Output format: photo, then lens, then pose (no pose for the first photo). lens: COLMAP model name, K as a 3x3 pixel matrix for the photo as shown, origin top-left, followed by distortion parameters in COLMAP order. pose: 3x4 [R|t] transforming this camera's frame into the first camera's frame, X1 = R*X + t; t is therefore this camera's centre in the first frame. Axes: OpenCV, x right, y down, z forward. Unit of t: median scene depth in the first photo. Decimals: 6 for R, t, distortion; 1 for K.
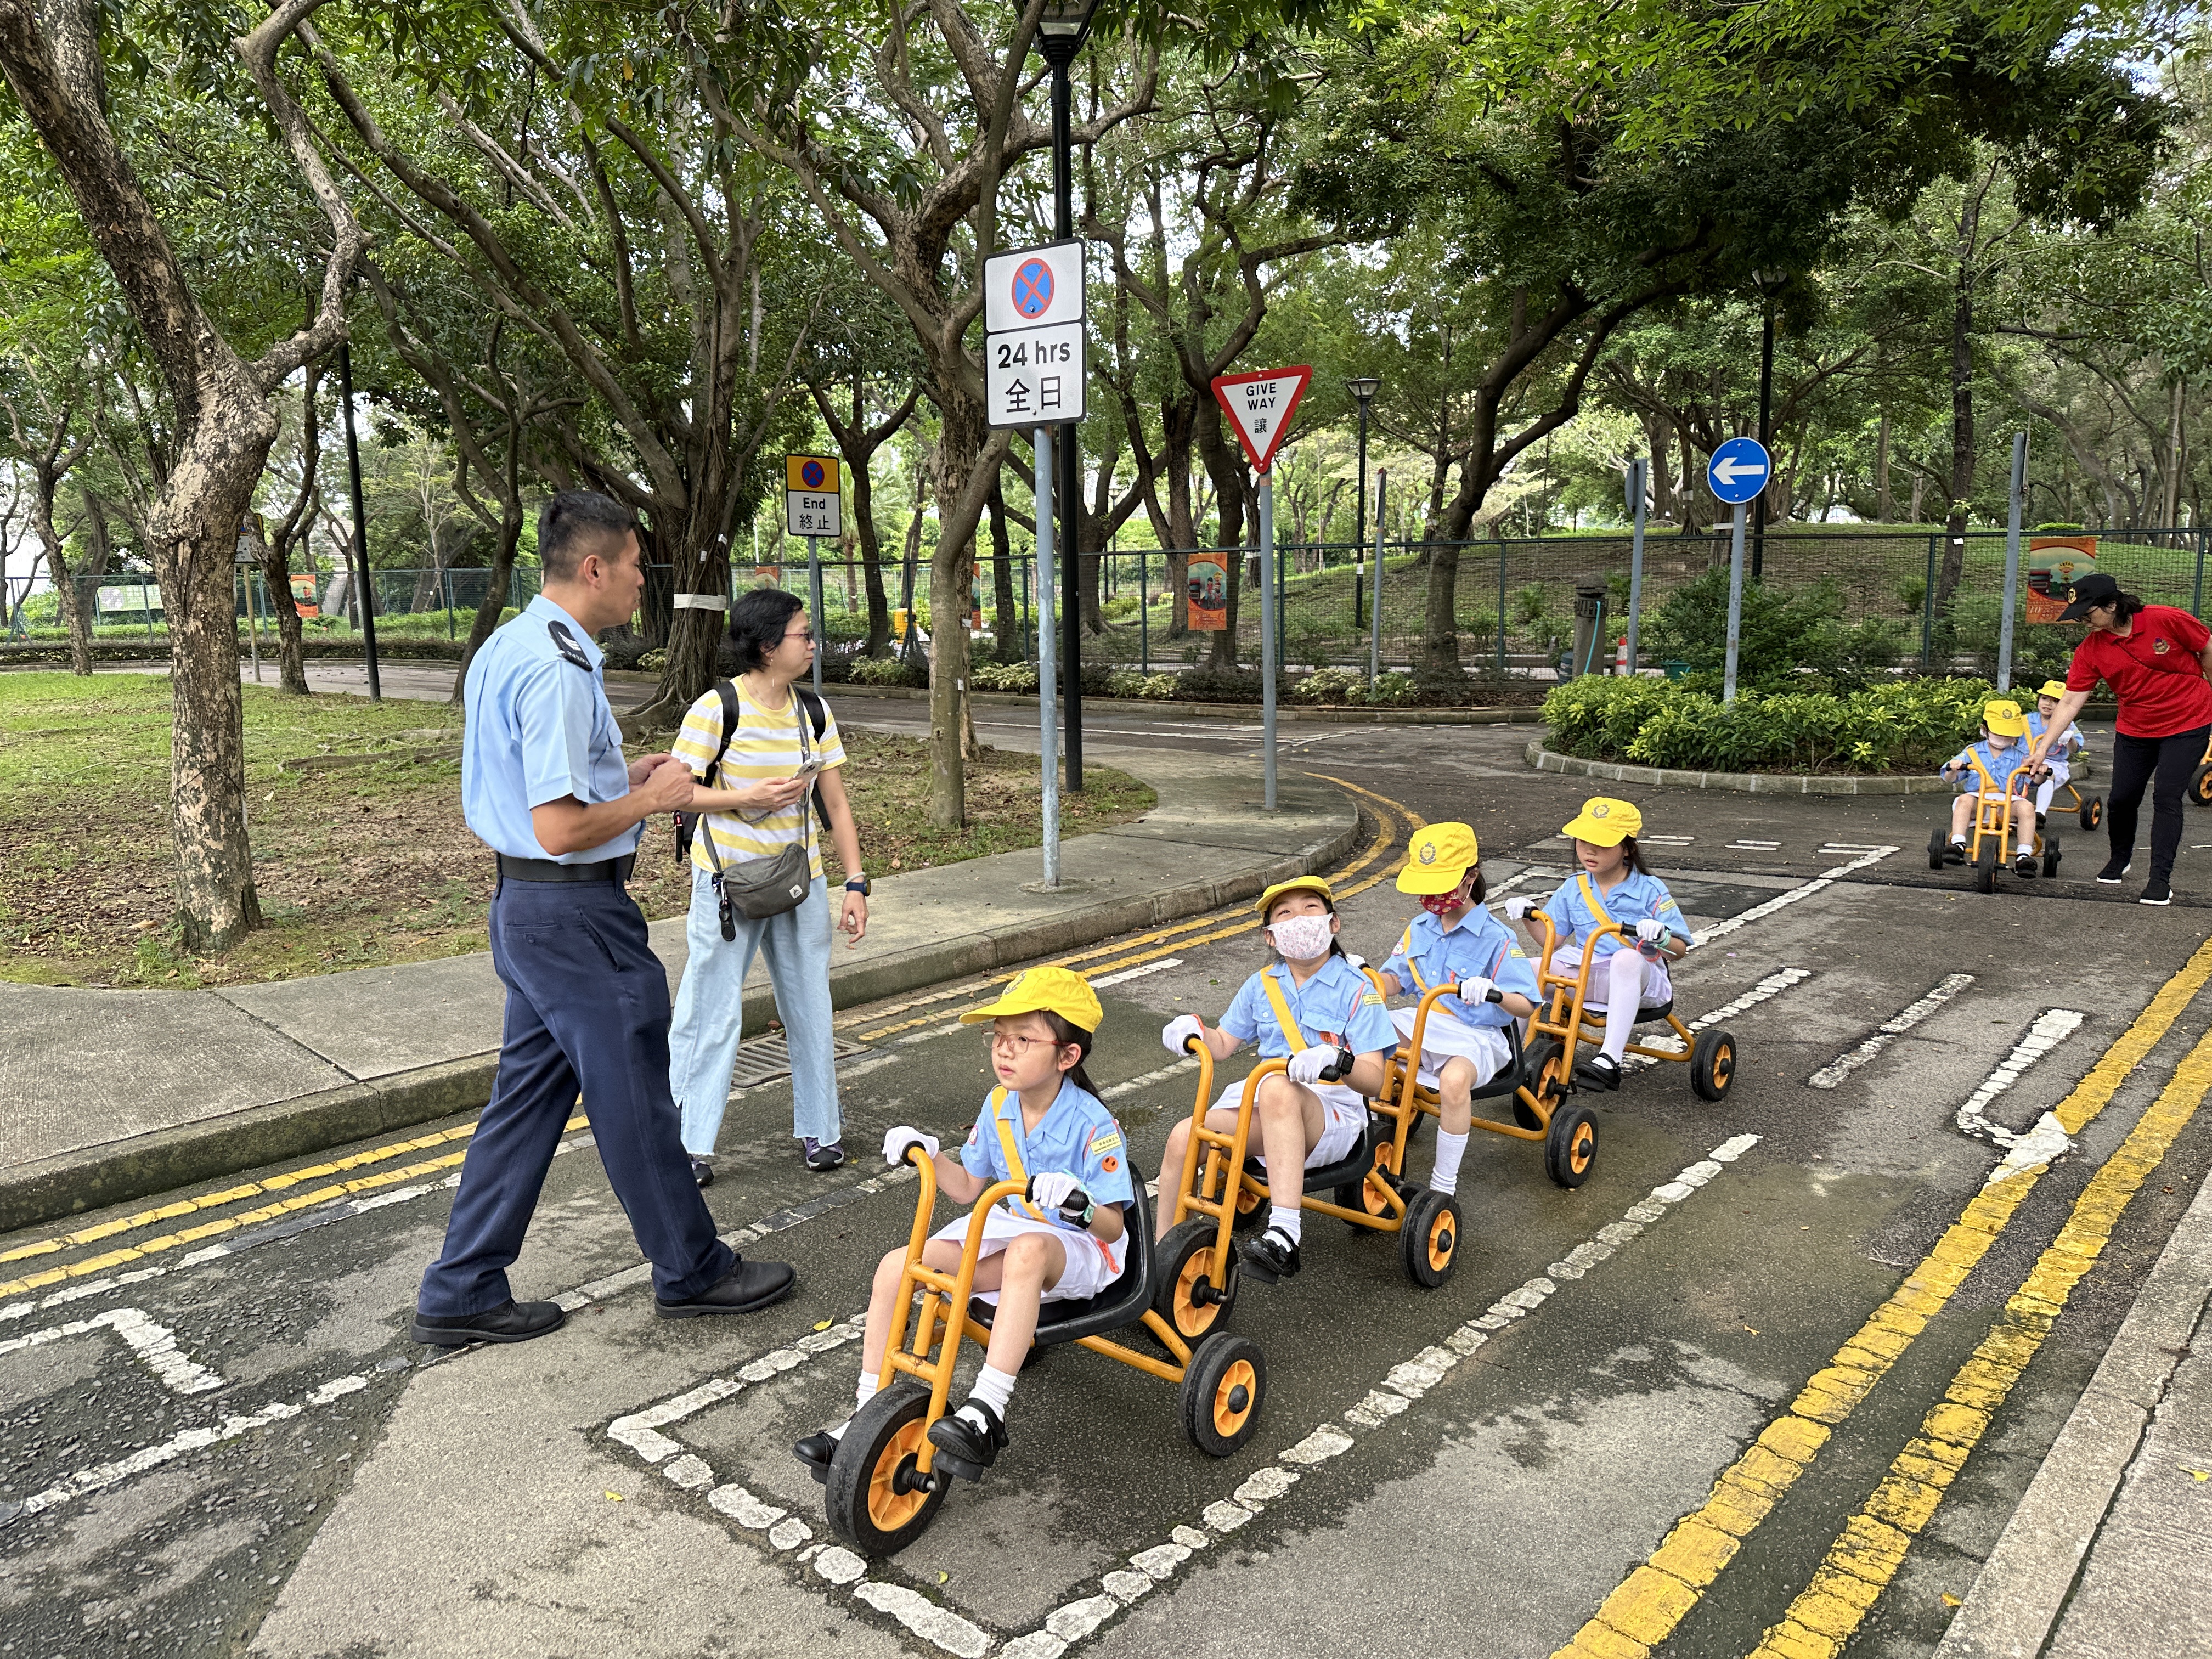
lens RADIAL K [[1544.8, 0, 1097.2], [0, 1544.8, 818.1], [0, 0, 1]] dist [0.029482, -0.034344]
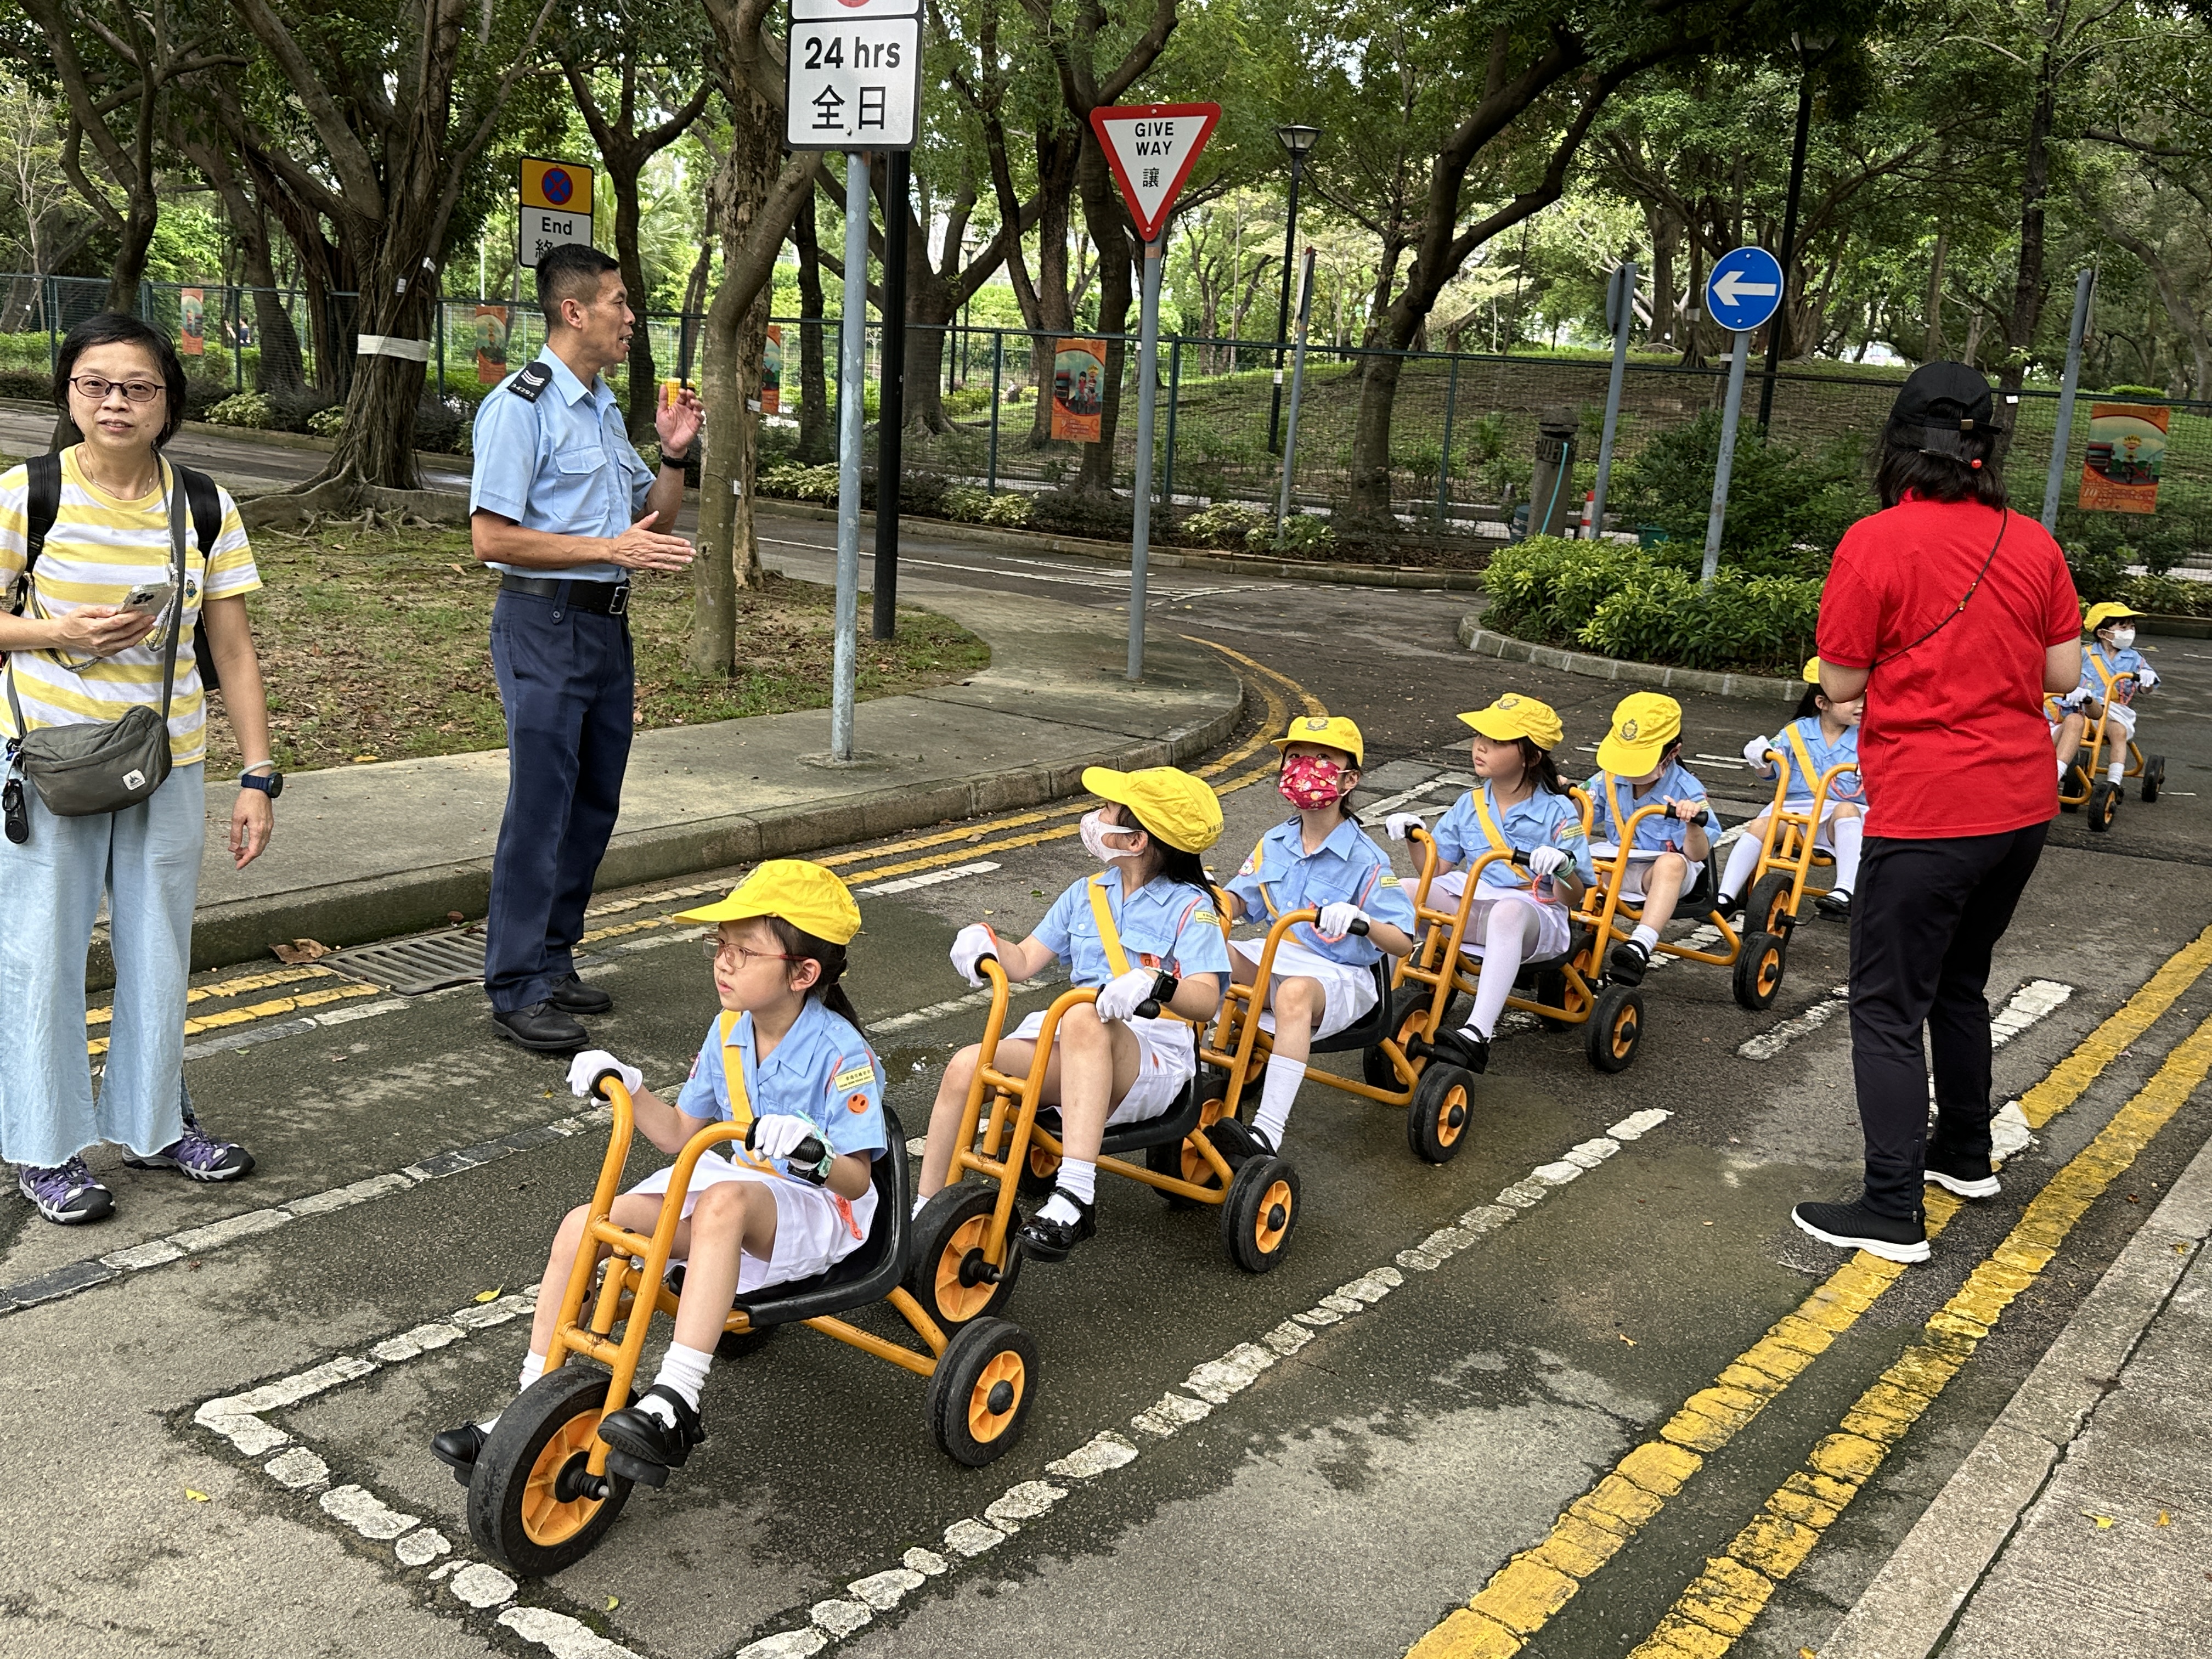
lens RADIAL K [[1976.1, 0, 1103.5], [0, 1976.1, 824.2], [0, 0, 1]] dist [0.090950, -0.148081]
pose [[0.993791, 0.059306, 0.094137, 0.016235], [-0.065942, 0.995433, 0.069024, -0.000830], [-0.089613, -0.074803, 0.993164, -0.011963]]
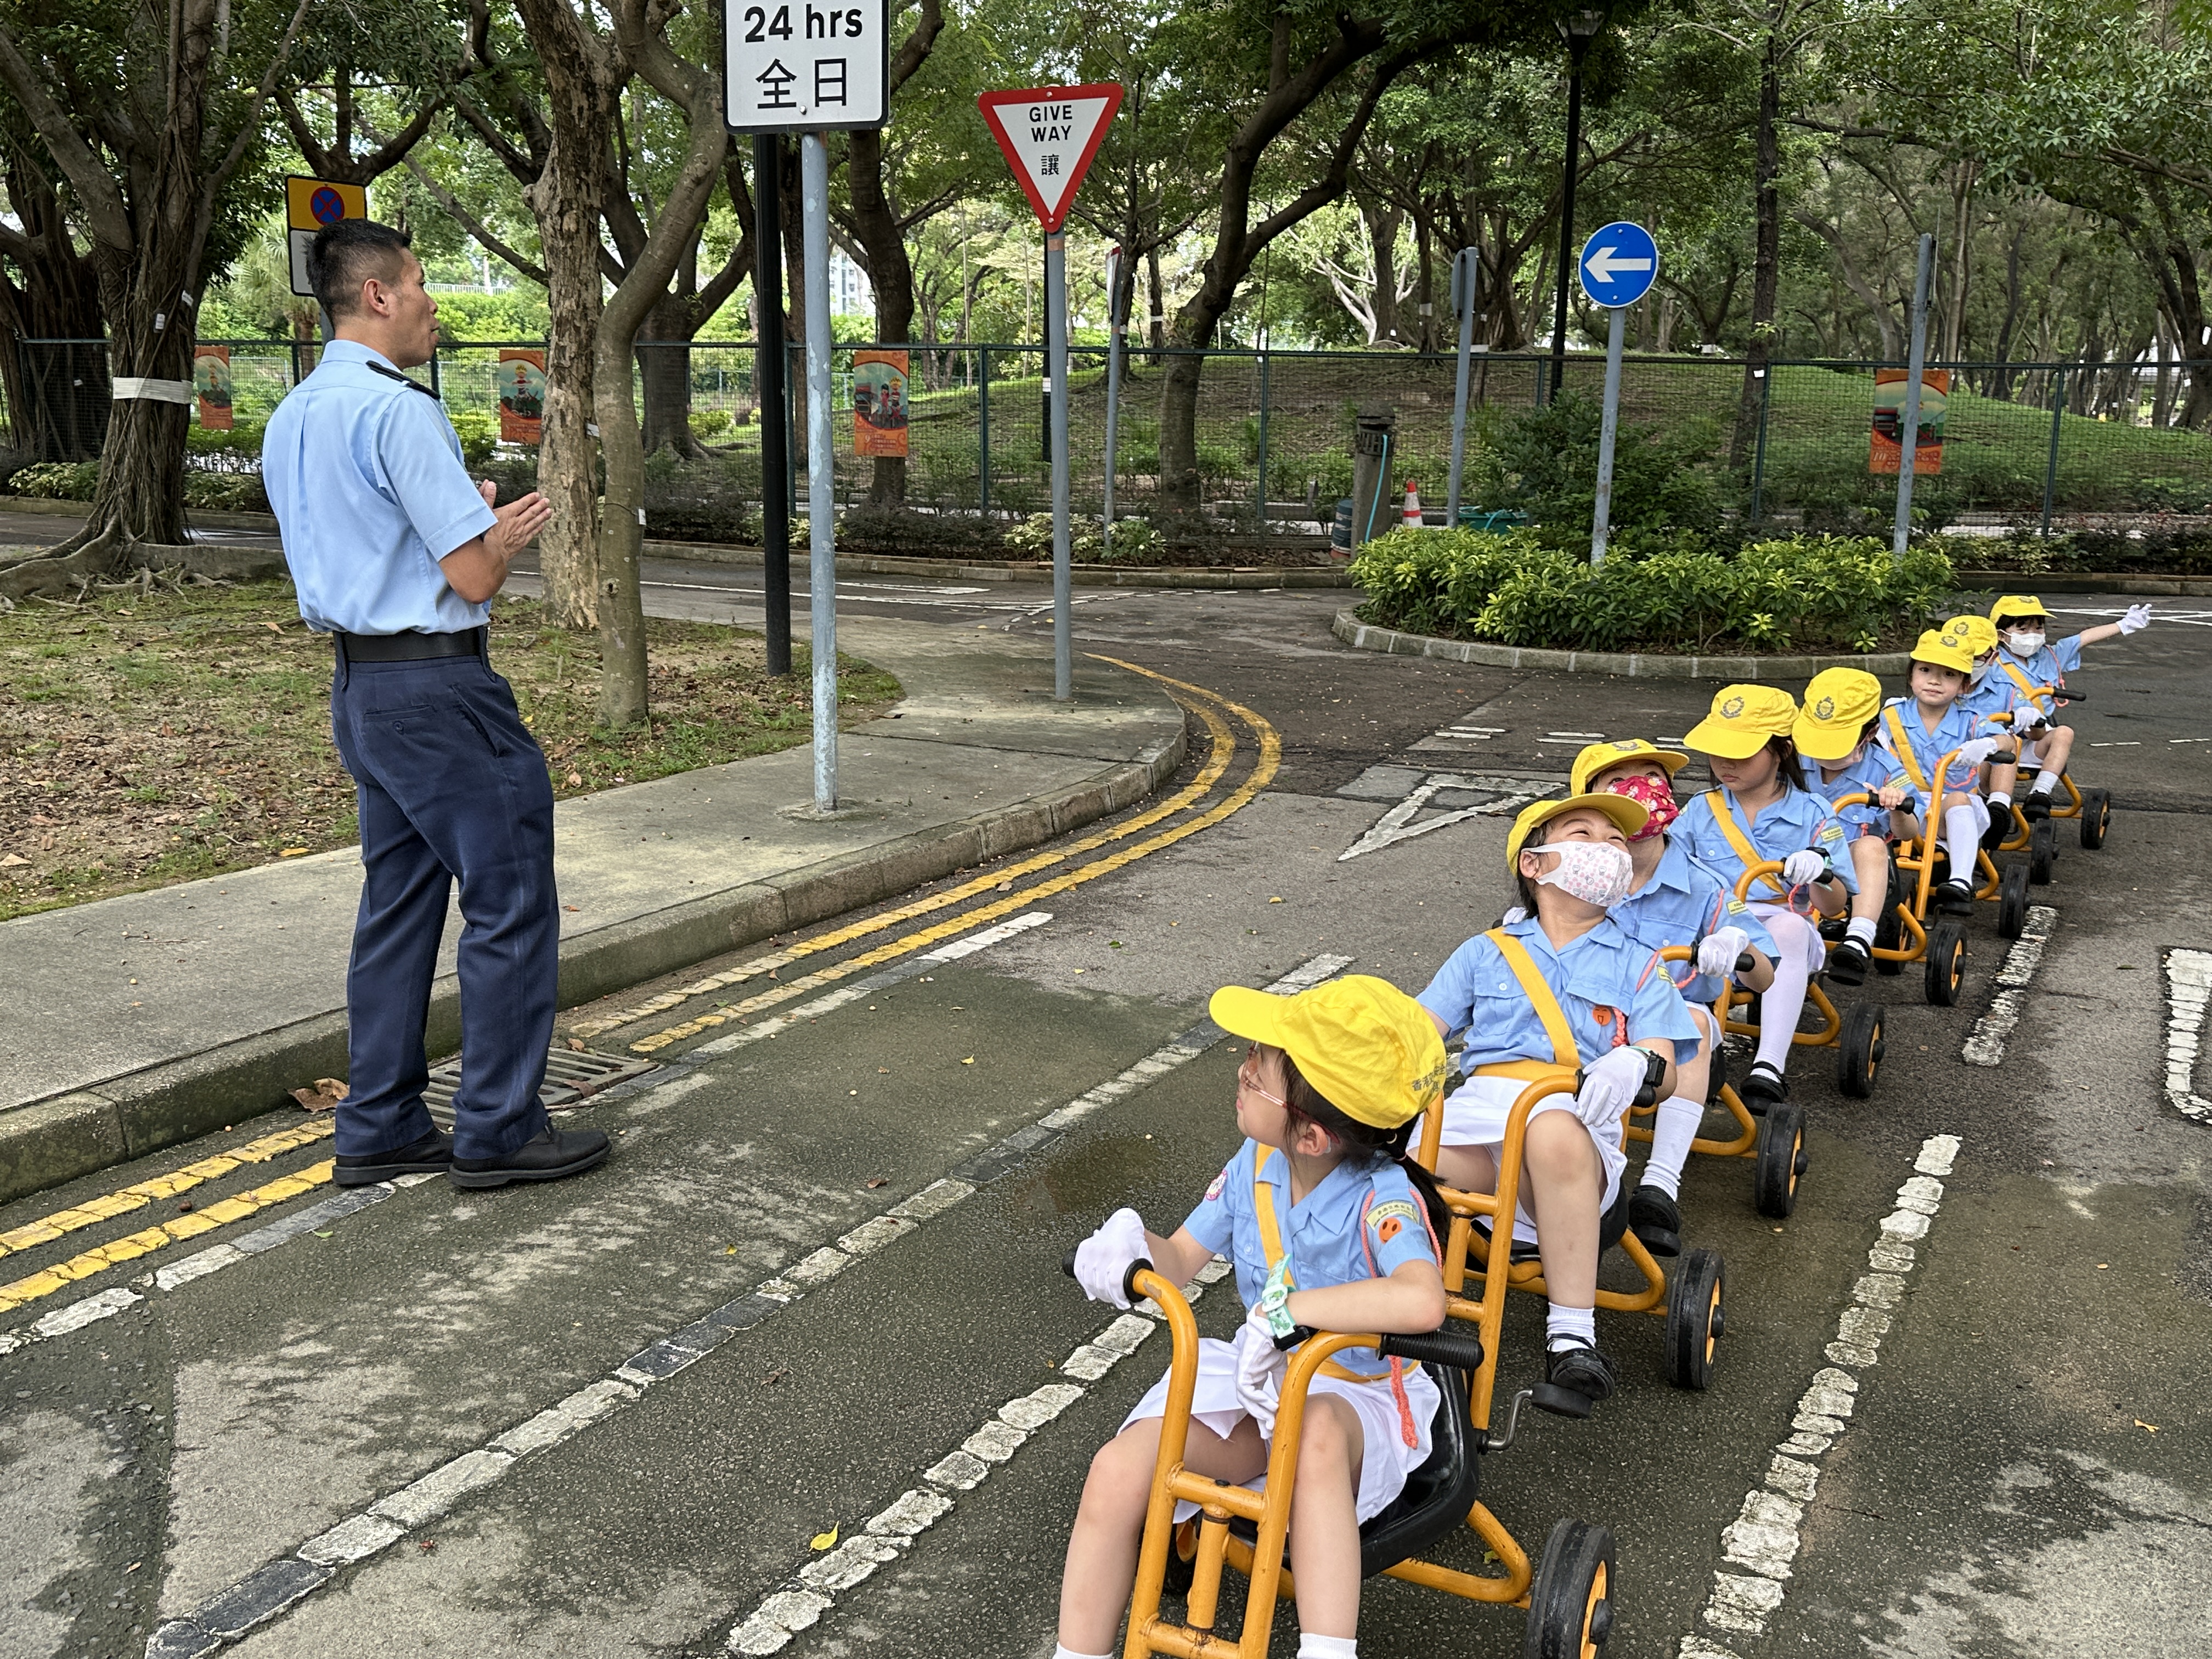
lens RADIAL K [[1976.1, 0, 1097.9], [0, 1976.1, 813.2], [0, 0, 1]] dist [0.090950, -0.148081]
pose [[0.974305, -0.013622, 0.224819, -0.166361], [0.001977, 0.998648, 0.051942, -0.000528], [-0.225223, -0.050163, 0.973015, 0.149334]]
